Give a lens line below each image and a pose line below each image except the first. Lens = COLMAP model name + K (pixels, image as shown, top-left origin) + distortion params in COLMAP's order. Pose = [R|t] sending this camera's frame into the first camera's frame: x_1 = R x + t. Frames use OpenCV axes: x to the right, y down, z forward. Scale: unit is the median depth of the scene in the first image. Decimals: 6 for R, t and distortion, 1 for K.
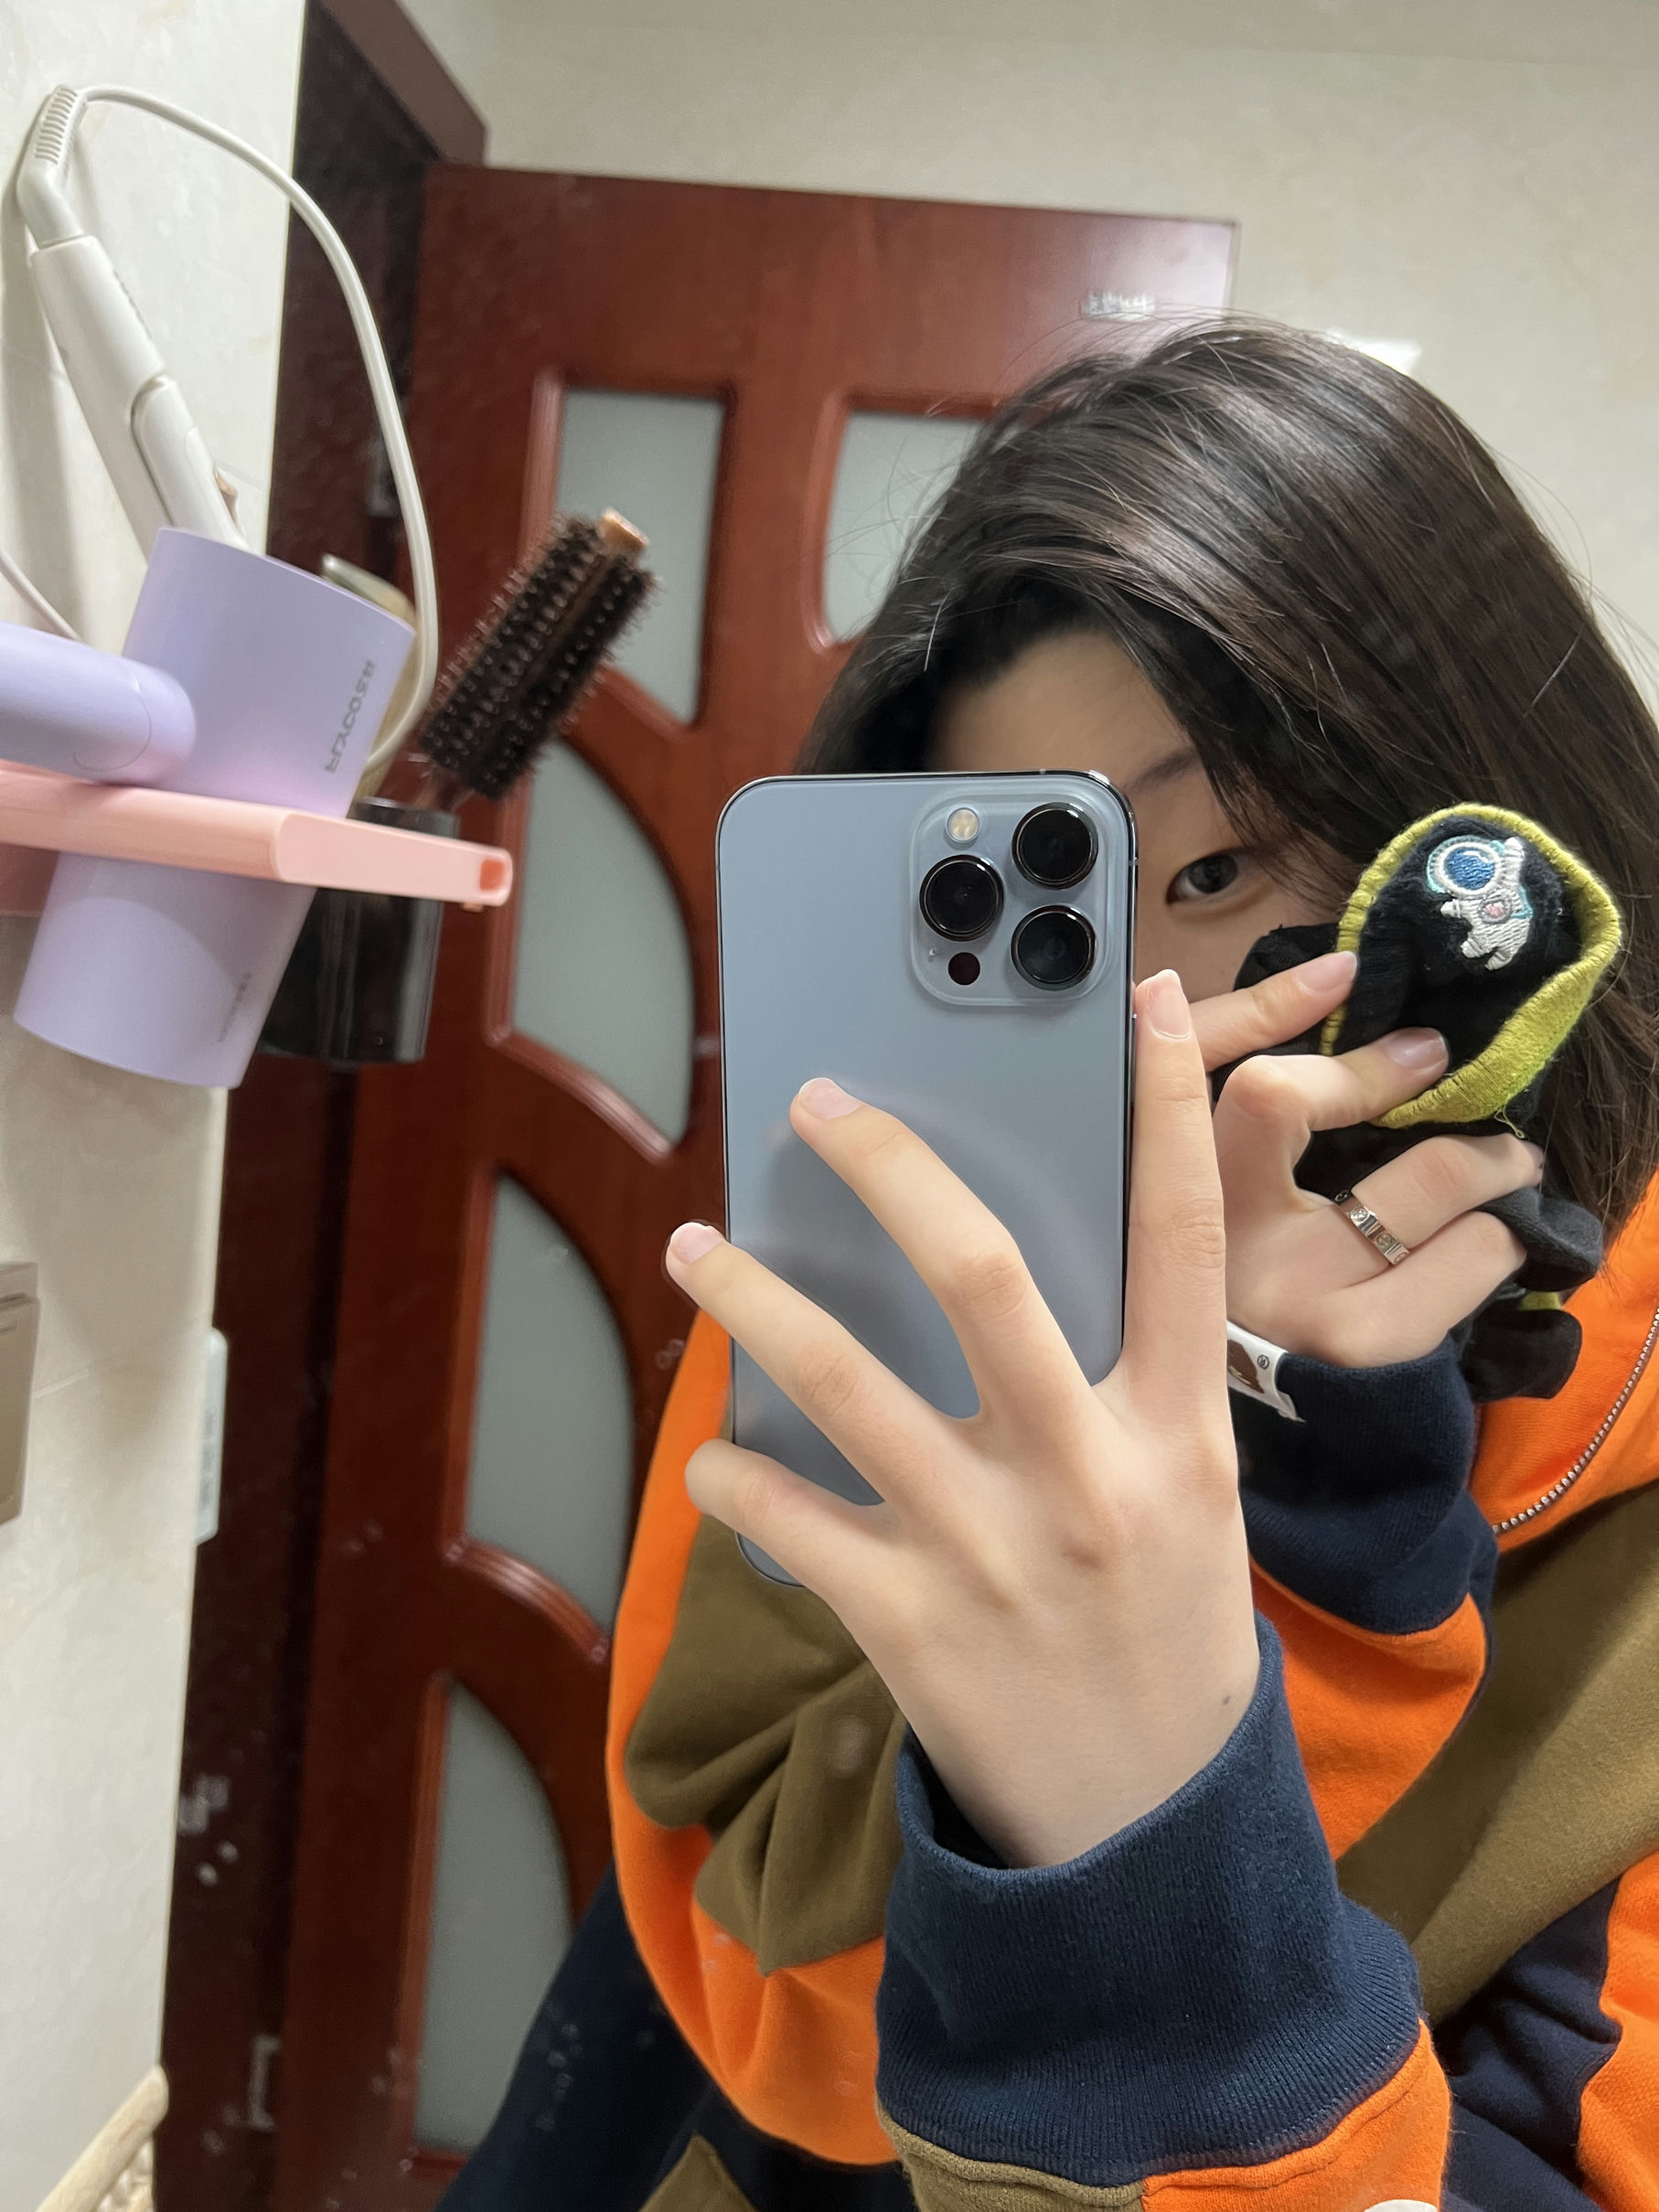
lens RADIAL K [[1678.2, 0, 829.5], [0, 1678.2, 1106.0], [0, 0, 1]] dist [0.000795, -0.014727]
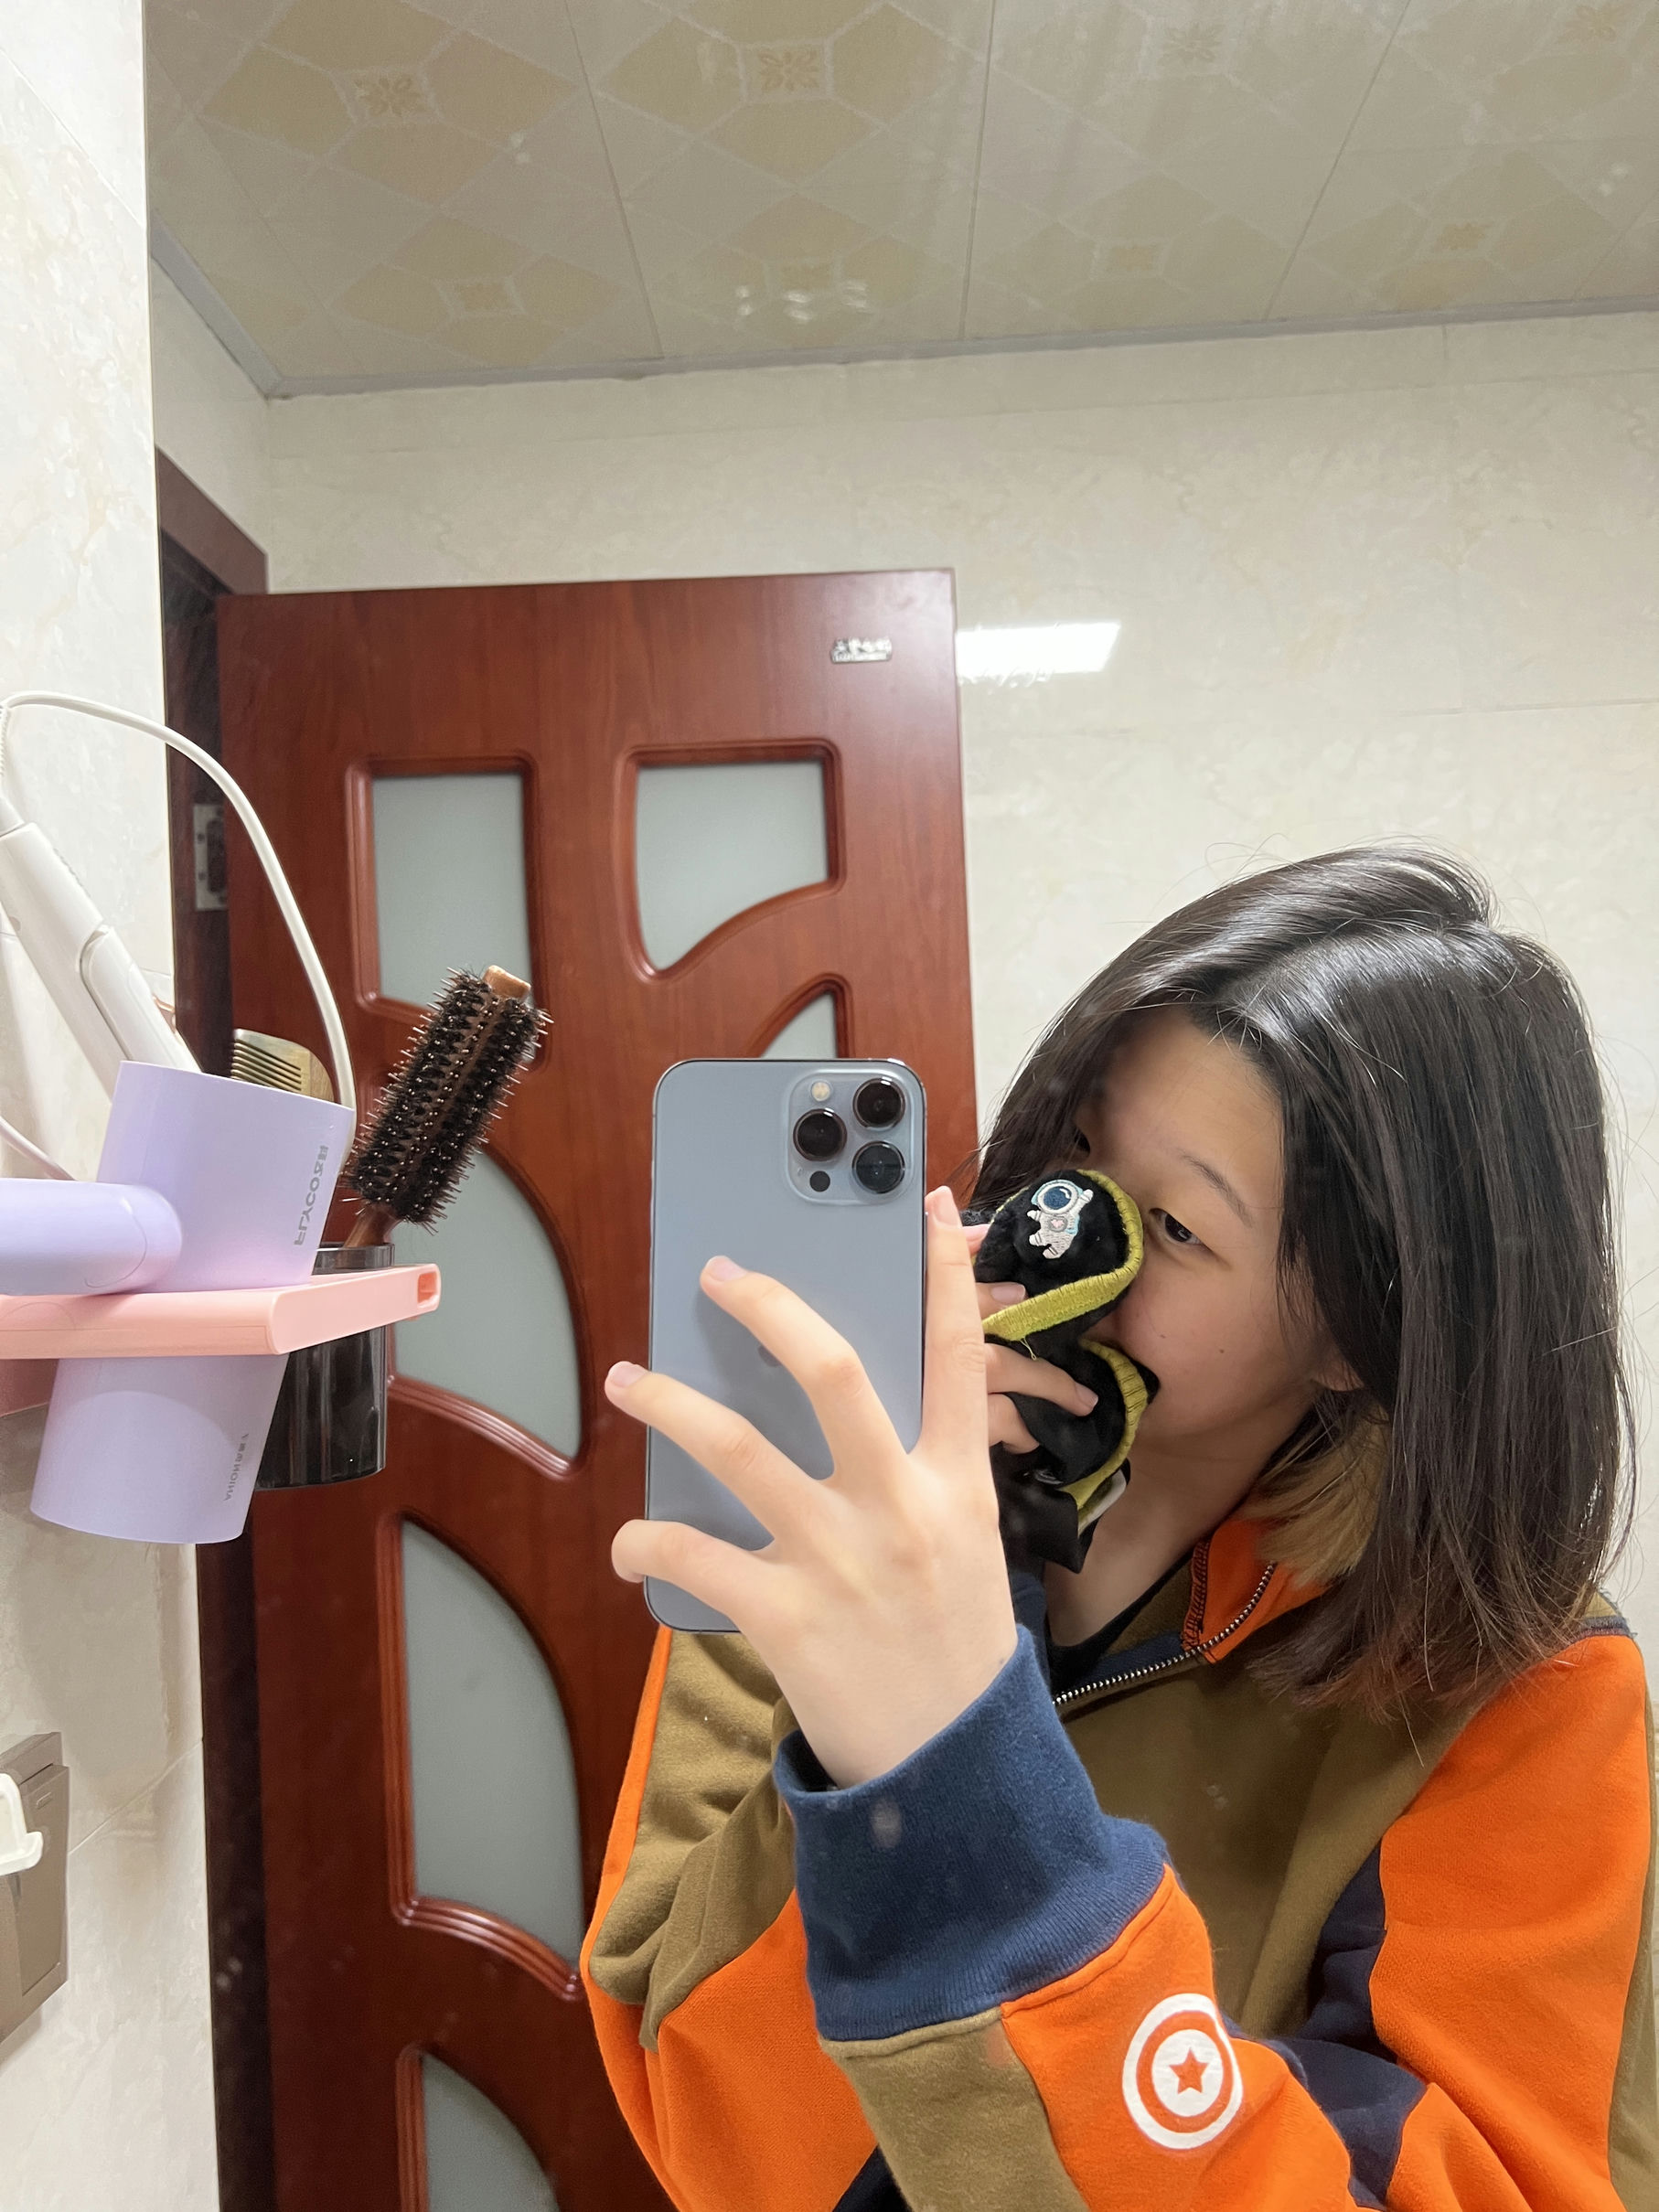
lens RADIAL K [[1678.2, 0, 829.5], [0, 1678.2, 1106.0], [0, 0, 1]] dist [0.000795, -0.014727]
pose [[0.981894, -0.153952, 0.110376, -0.042905], [0.168058, 0.976824, -0.132559, -0.062352], [-0.087410, 0.148709, 0.985010, -0.134454]]
